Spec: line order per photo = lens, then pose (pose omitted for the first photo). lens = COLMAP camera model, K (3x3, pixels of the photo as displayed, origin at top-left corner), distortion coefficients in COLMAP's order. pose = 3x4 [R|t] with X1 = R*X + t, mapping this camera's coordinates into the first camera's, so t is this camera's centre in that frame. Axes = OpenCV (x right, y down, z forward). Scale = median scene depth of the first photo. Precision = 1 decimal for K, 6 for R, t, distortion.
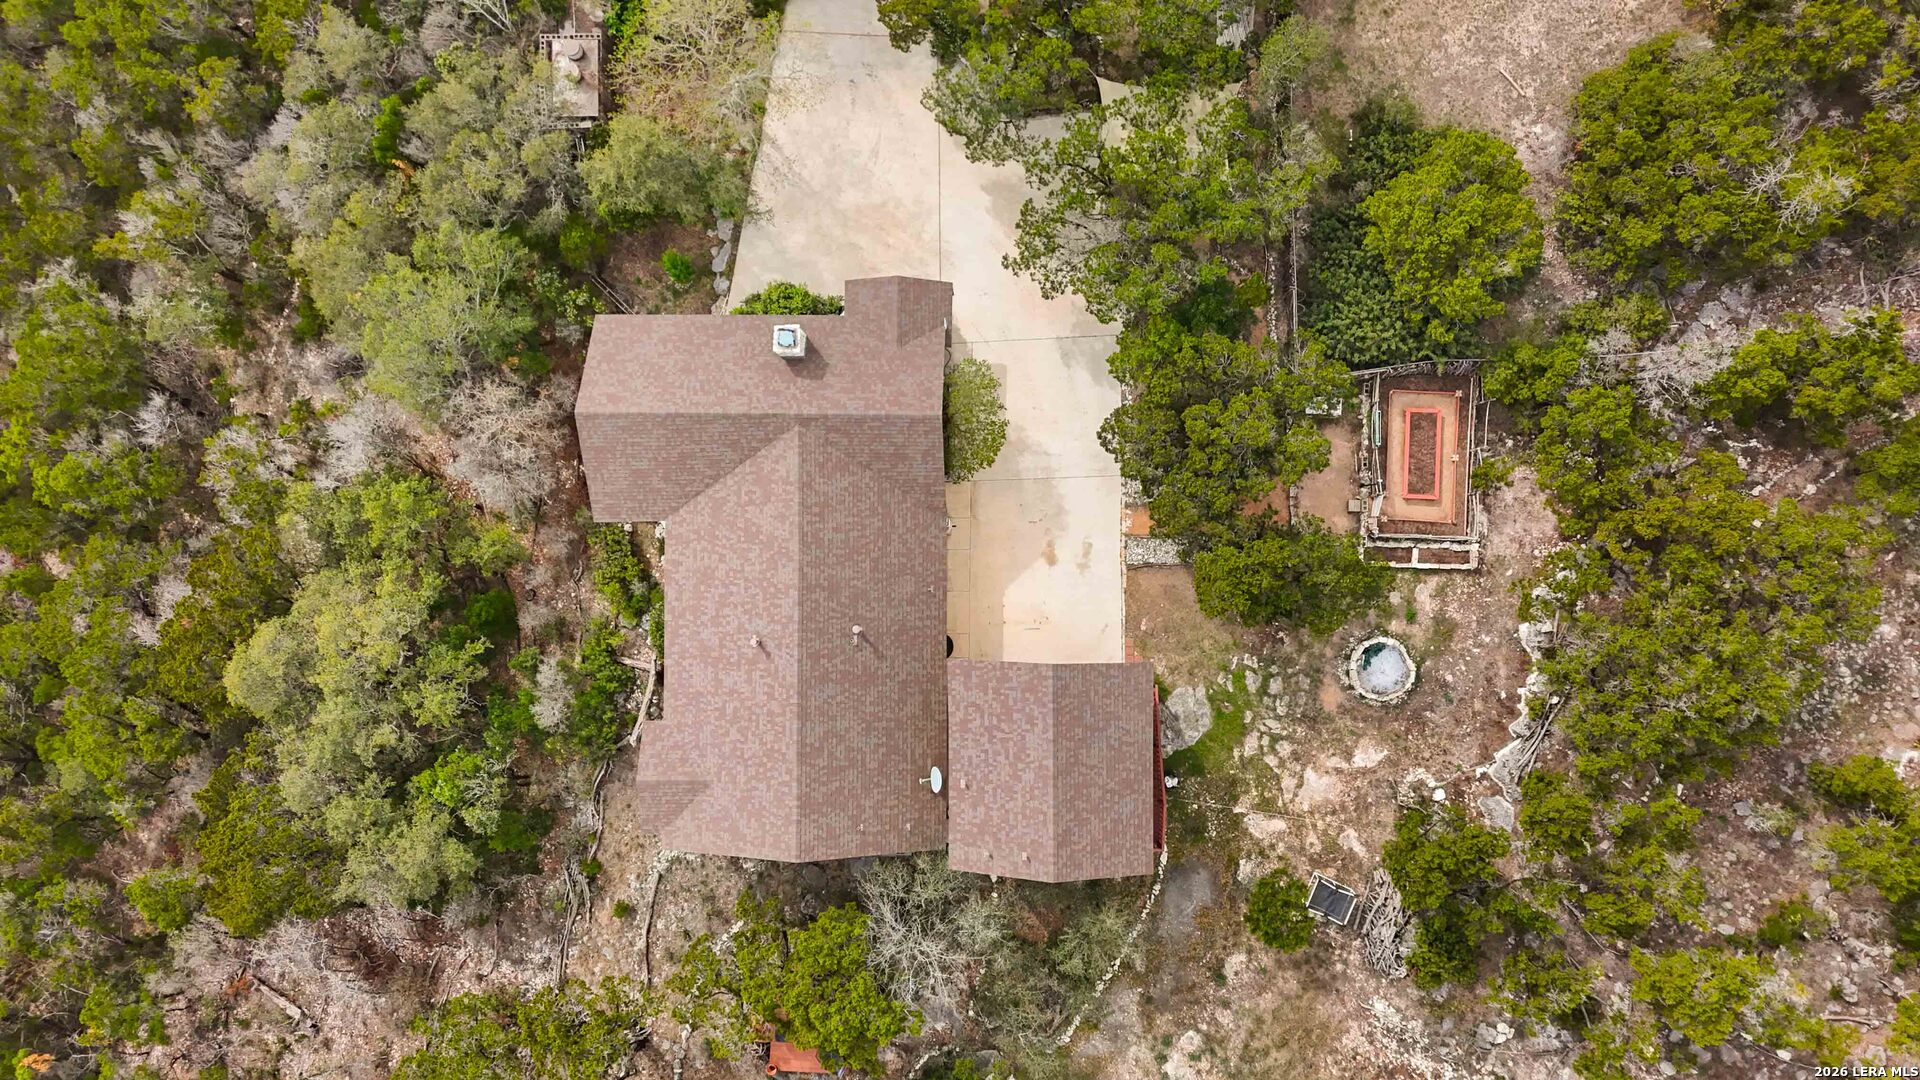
lens RADIAL K [[1395.3, 0, 968.3], [0, 1395.3, 541.0], [0, 0, 1]] dist [0.099004, -0.107851]
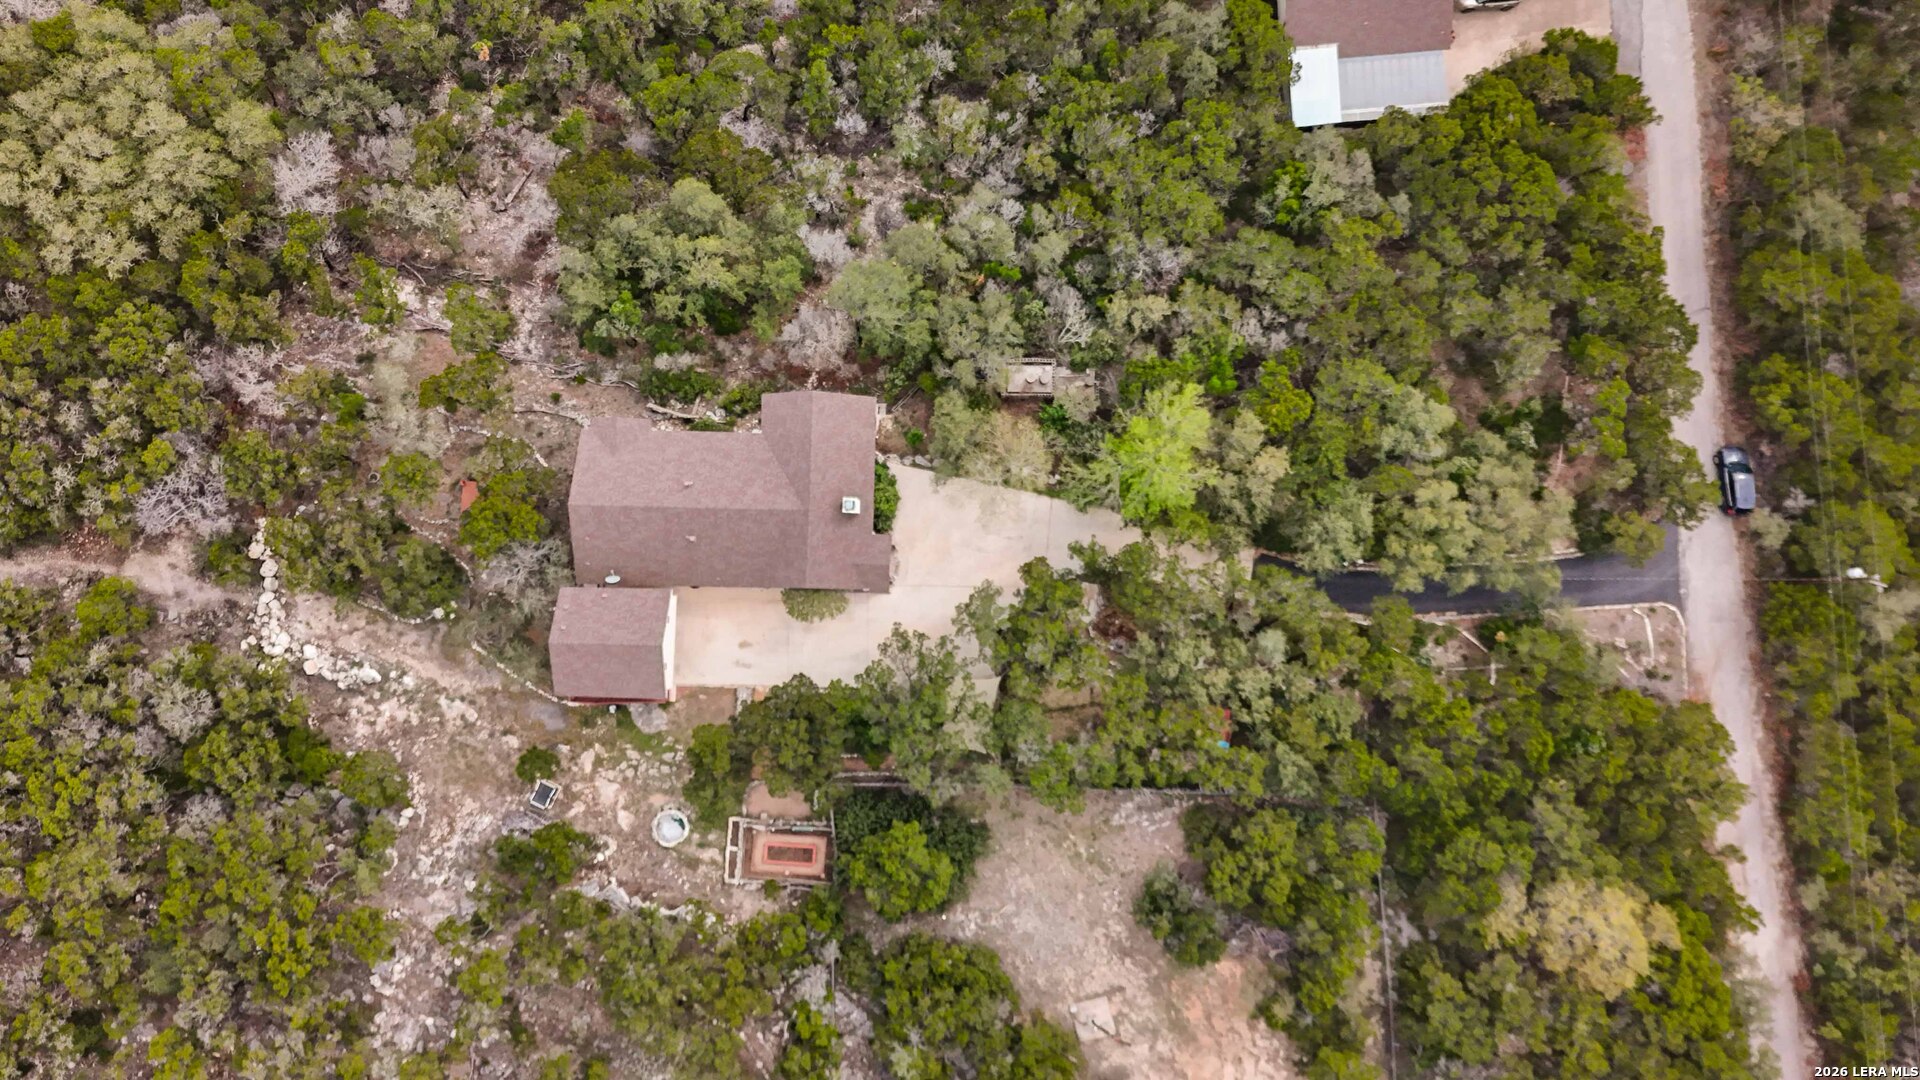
lens RADIAL K [[1395.3, 0, 968.3], [0, 1395.3, 541.0], [0, 0, 1]] dist [0.099004, -0.107851]
pose [[-0.023954, 0.999696, -0.005895, -0.070824], [-0.997794, -0.023543, 0.062073, -0.389114], [0.061915, 0.007369, 0.998054, -0.768868]]
